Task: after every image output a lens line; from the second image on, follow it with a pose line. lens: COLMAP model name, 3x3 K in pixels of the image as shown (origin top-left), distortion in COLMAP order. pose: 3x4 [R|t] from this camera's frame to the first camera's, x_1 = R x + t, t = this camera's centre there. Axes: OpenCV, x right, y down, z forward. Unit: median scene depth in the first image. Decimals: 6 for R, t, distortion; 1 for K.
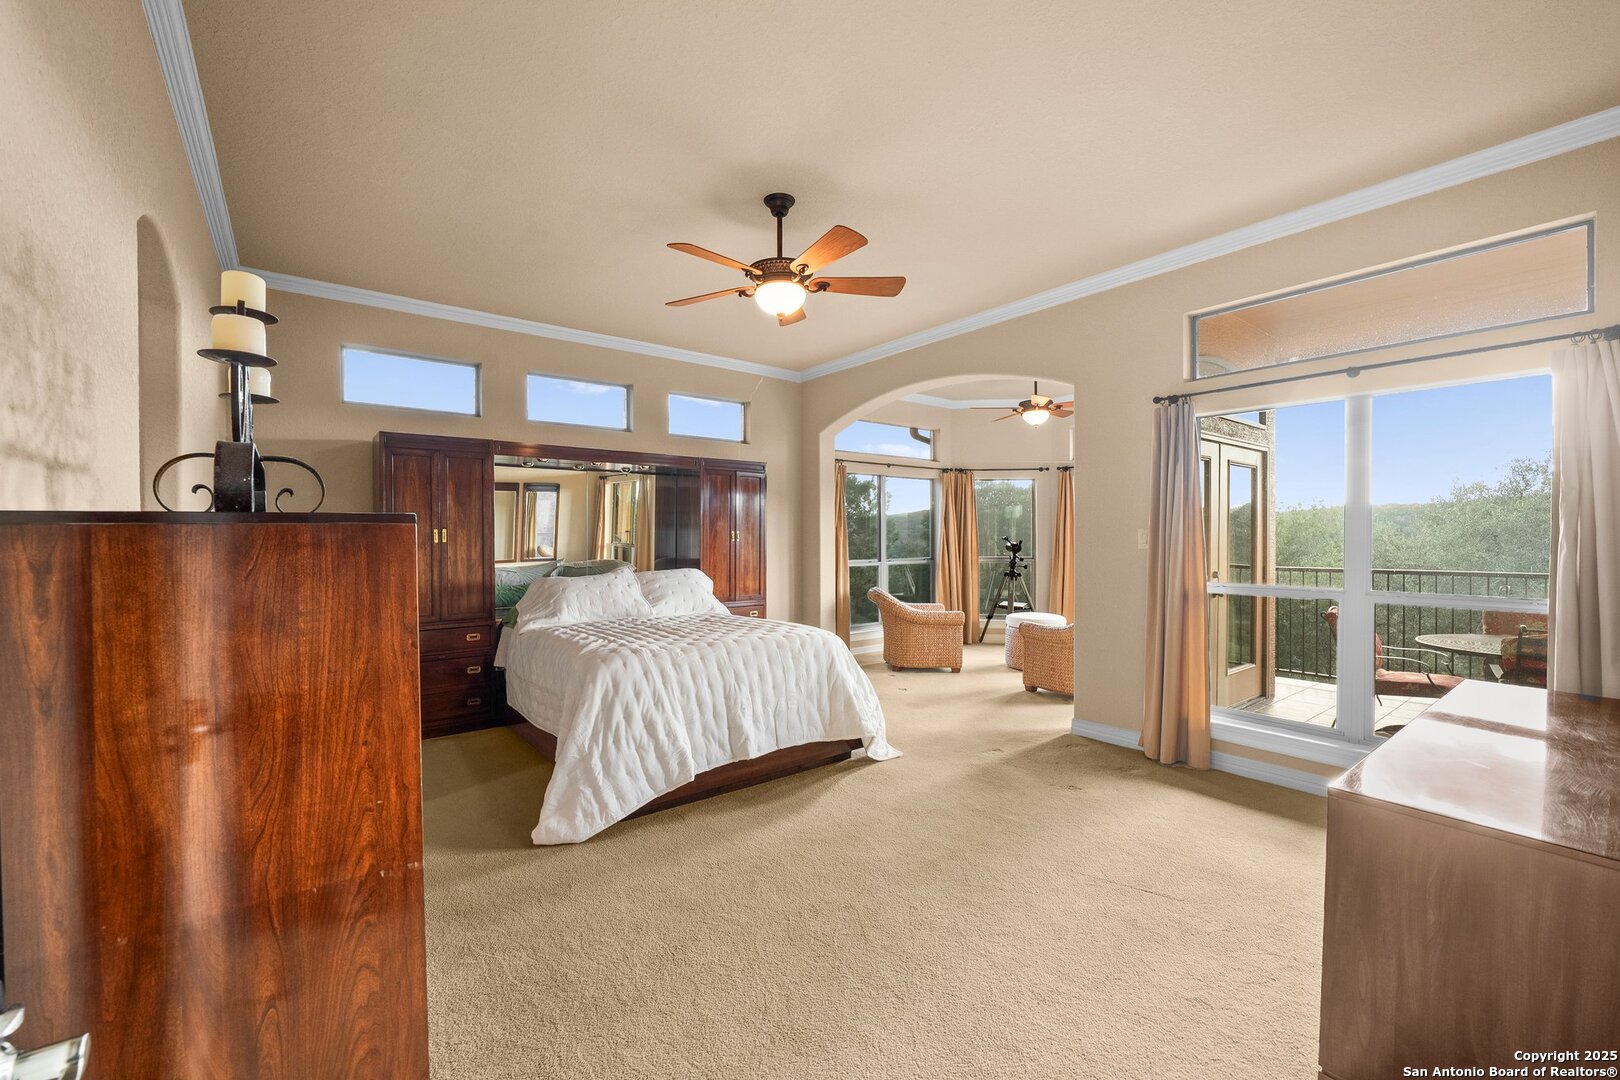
lens RADIAL K [[647.5, 0, 810.1], [0, 647.5, 541.3], [0, 0, 1]] dist [-0.014705, 0.003038]
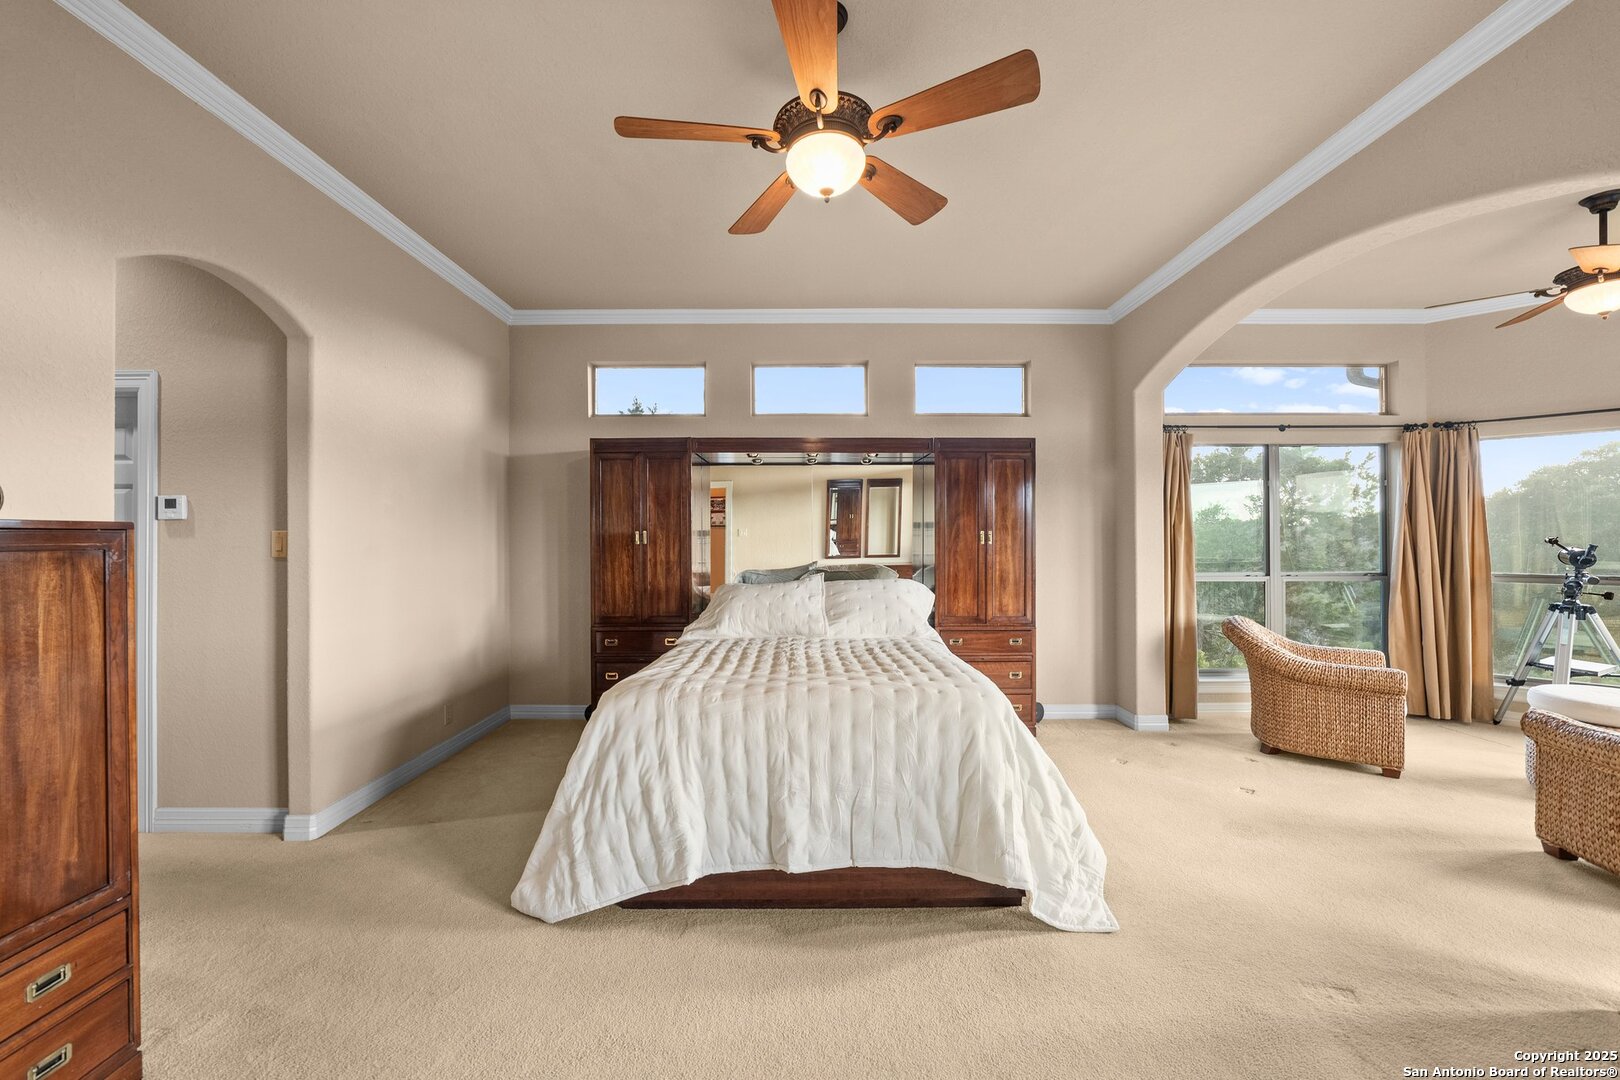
lens RADIAL K [[647.5, 0, 810.1], [0, 647.5, 541.3], [0, 0, 1]] dist [-0.014705, 0.003038]
pose [[0.794478, 0.001673, -0.607291, 0.238016], [-0.003822, 0.999990, -0.002246, -0.001458], [0.607281, 0.004106, 0.794477, 0.355259]]
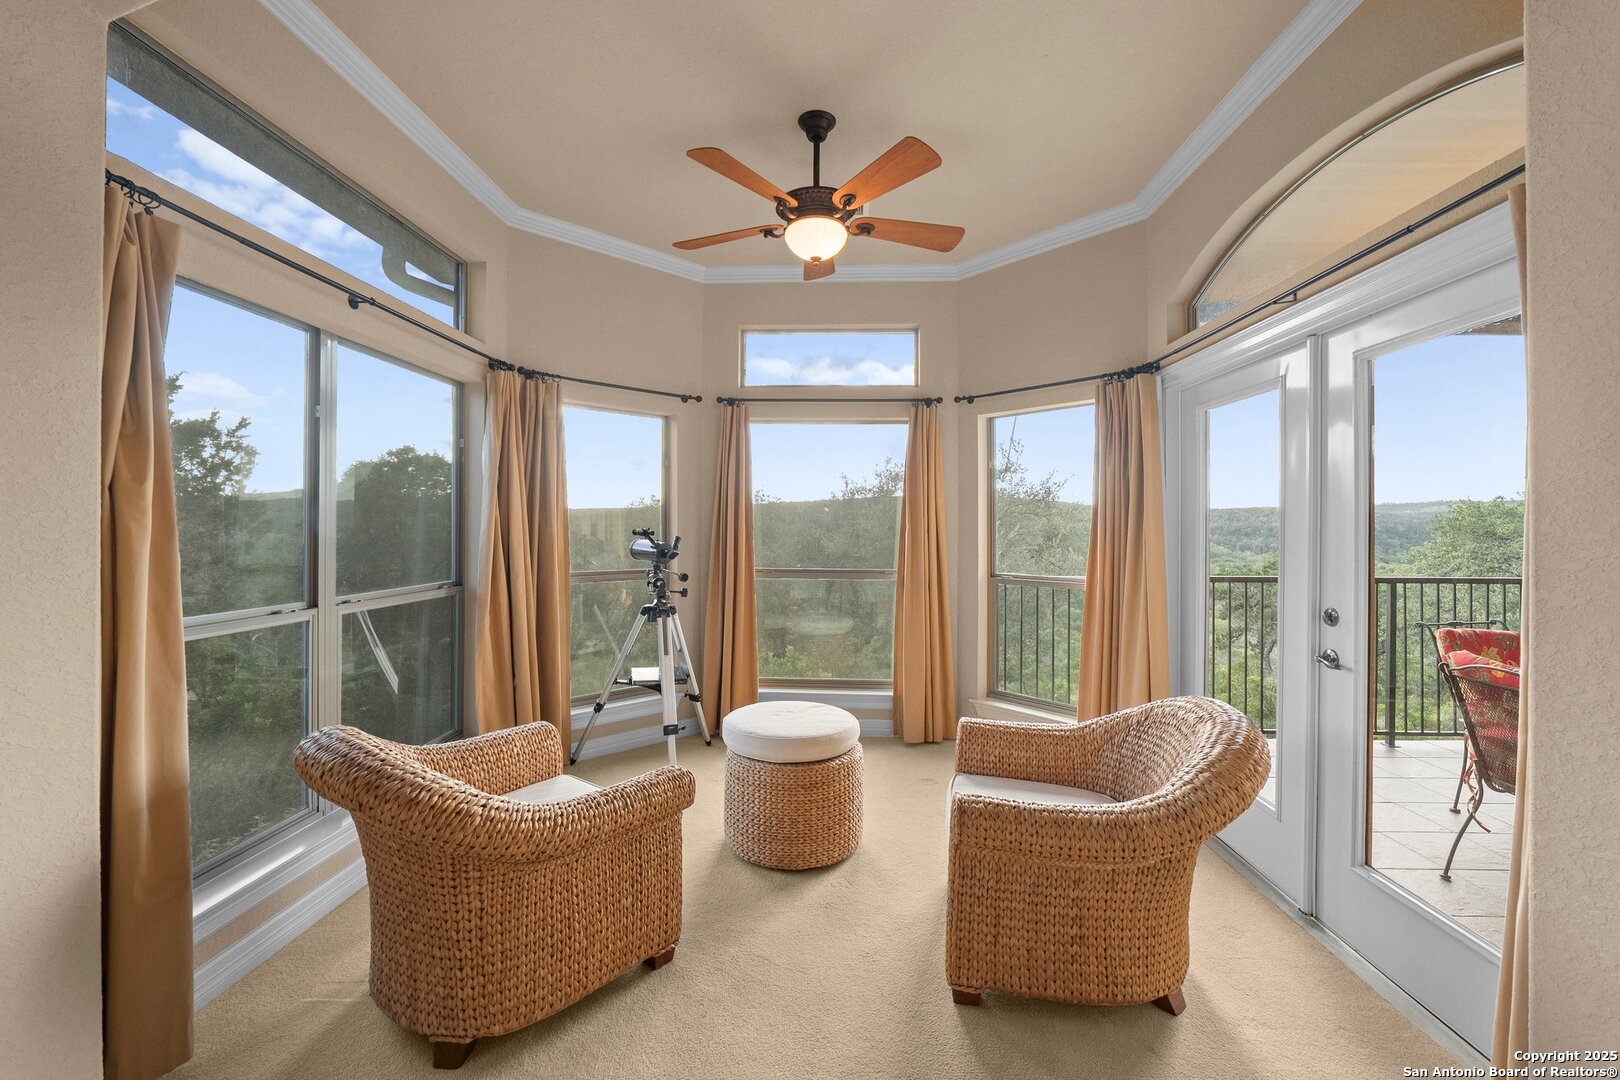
lens RADIAL K [[656.2, 0, 811.5], [0, 656.2, 525.0], [0, 0, 1]] dist [-0.015060, 0.000246]
pose [[0.646787, 0.003357, 0.762663, 0.043797], [0.004799, 0.999953, -0.008472, -0.009538], [-0.762656, 0.009140, 0.646740, 1.092589]]
